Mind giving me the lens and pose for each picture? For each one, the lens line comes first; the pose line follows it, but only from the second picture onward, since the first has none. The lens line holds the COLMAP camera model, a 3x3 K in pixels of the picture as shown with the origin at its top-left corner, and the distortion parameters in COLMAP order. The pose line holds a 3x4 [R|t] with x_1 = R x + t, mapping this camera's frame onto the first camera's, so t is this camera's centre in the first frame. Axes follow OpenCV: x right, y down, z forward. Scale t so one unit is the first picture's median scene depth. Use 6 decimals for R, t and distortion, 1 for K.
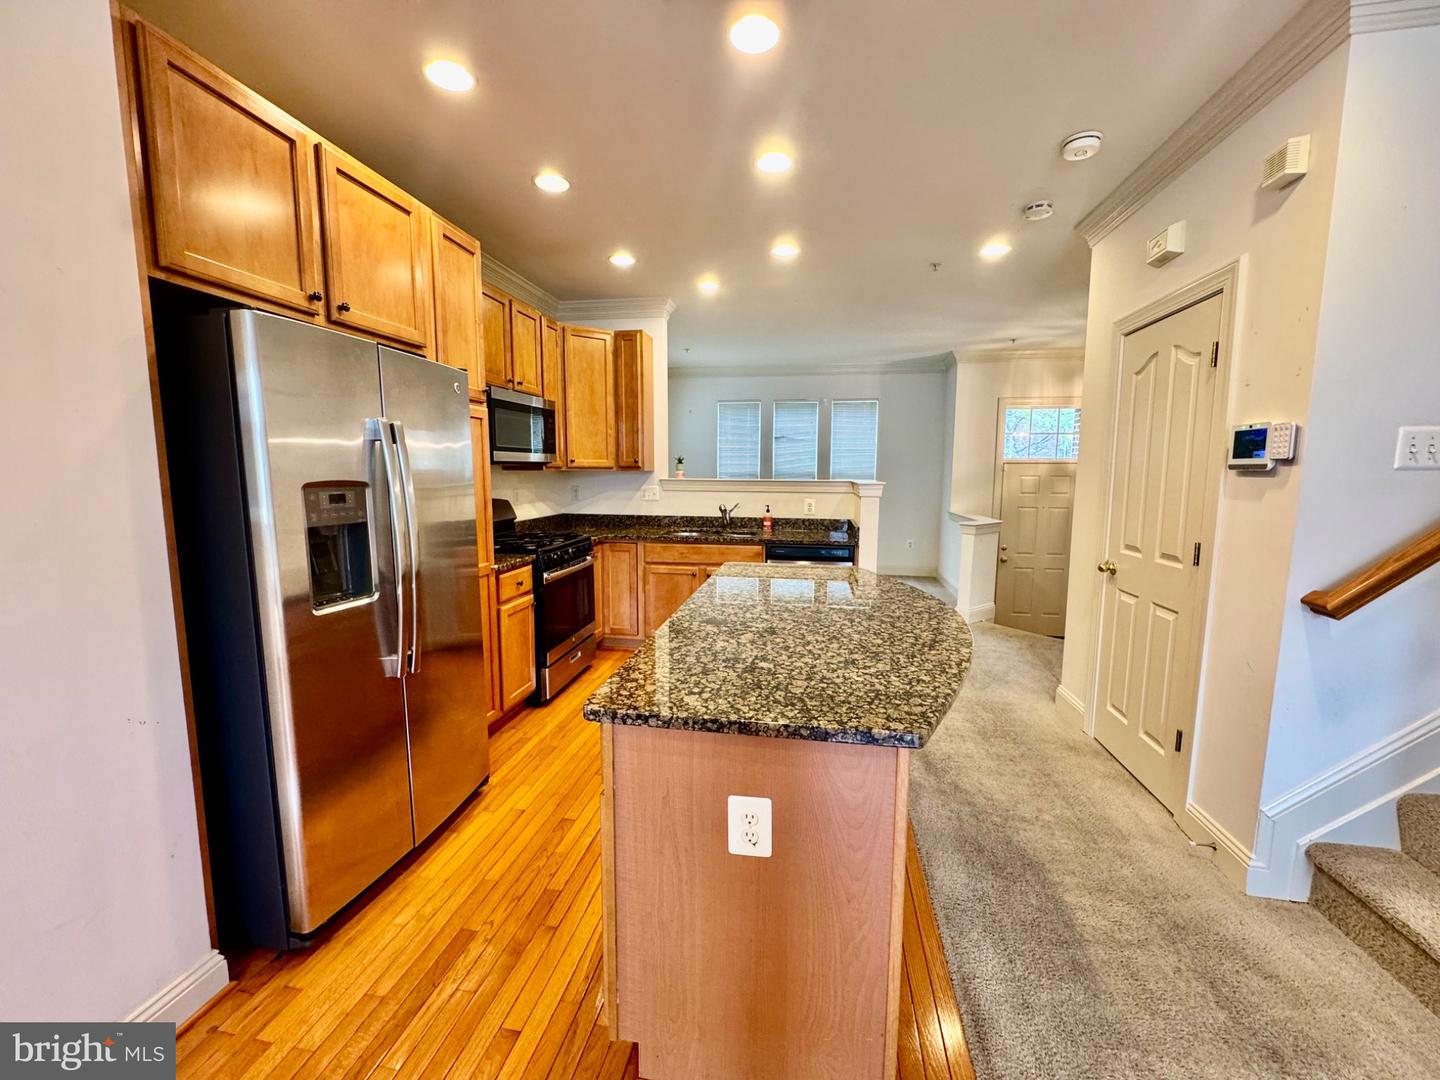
lens RADIAL K [[577.3, 0, 719.5], [0, 577.3, 530.6], [0, 0, 1]] dist [-0.000483, -0.000043]
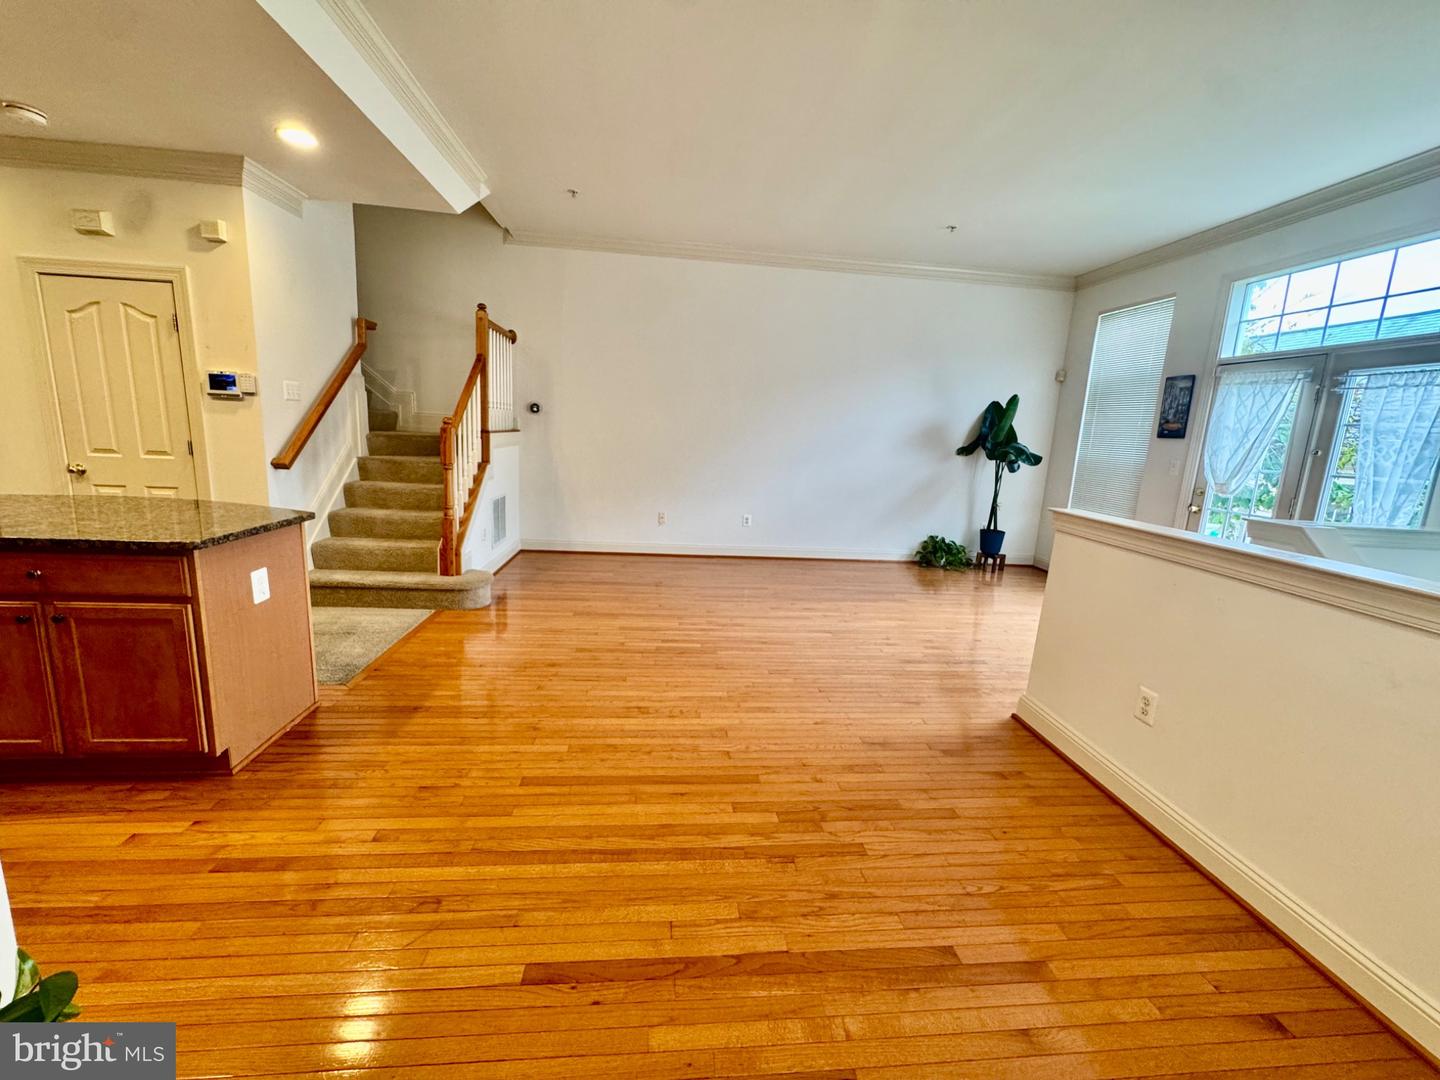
lens RADIAL K [[577.3, 0, 721.1], [0, 577.3, 533.0], [0, 0, 1]] dist [-0.000483, -0.000043]
pose [[-0.271975, -0.188309, 0.943700, -1.396128], [0.050441, 0.976529, 0.209397, 0.013628], [-0.960981, 0.104552, -0.256093, 0.004747]]
